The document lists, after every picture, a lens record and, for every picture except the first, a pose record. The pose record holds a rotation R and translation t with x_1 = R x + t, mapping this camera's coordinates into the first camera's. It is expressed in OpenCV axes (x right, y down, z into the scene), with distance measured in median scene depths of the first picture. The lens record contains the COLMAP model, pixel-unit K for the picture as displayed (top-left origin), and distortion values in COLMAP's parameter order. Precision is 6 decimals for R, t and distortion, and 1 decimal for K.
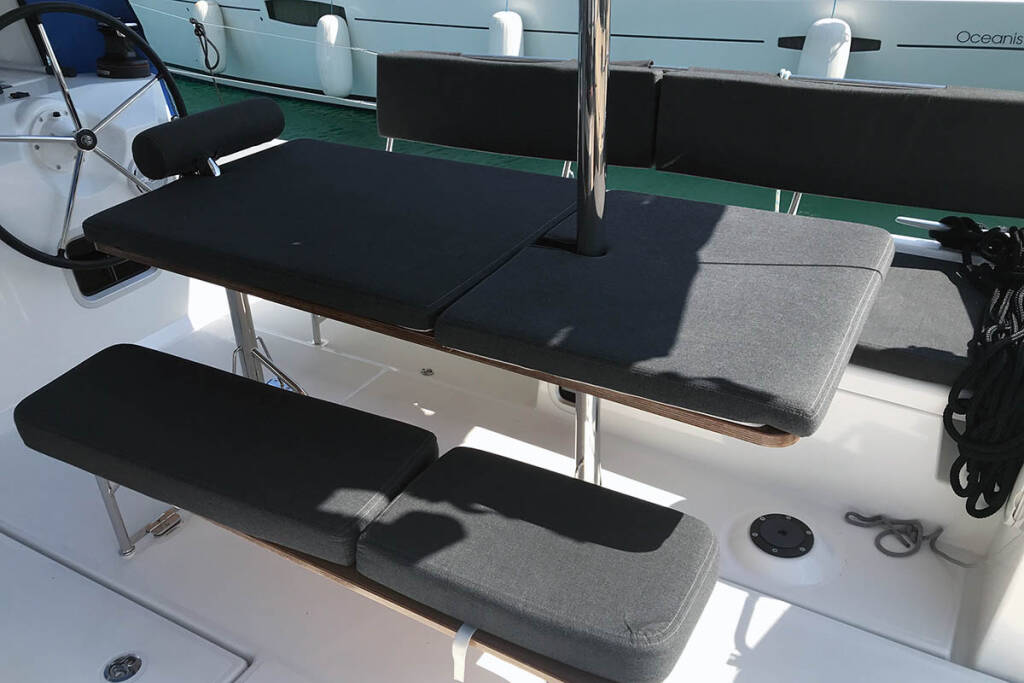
lens RADIAL K [[820.3, 0, 513.6], [0, 820.3, 374.1], [0, 0, 1]] dist [0.003371, -0.001464]
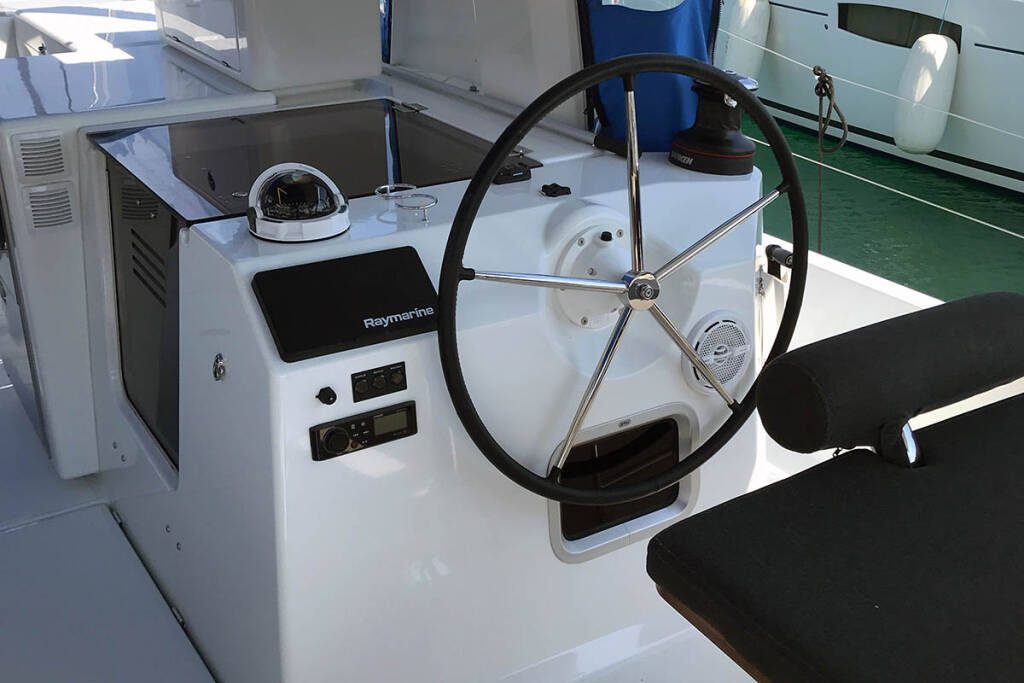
lens RADIAL K [[1122.0, 0, 495.3], [0, 1122.0, 342.0], [0, 0, 1]] dist [0.155732, -0.460720]
pose [[0.868467, 0.217593, -0.445442, -0.243062], [-0.270046, 0.961159, -0.056988, -0.170604], [0.415741, 0.169782, 0.893495, 0.252717]]
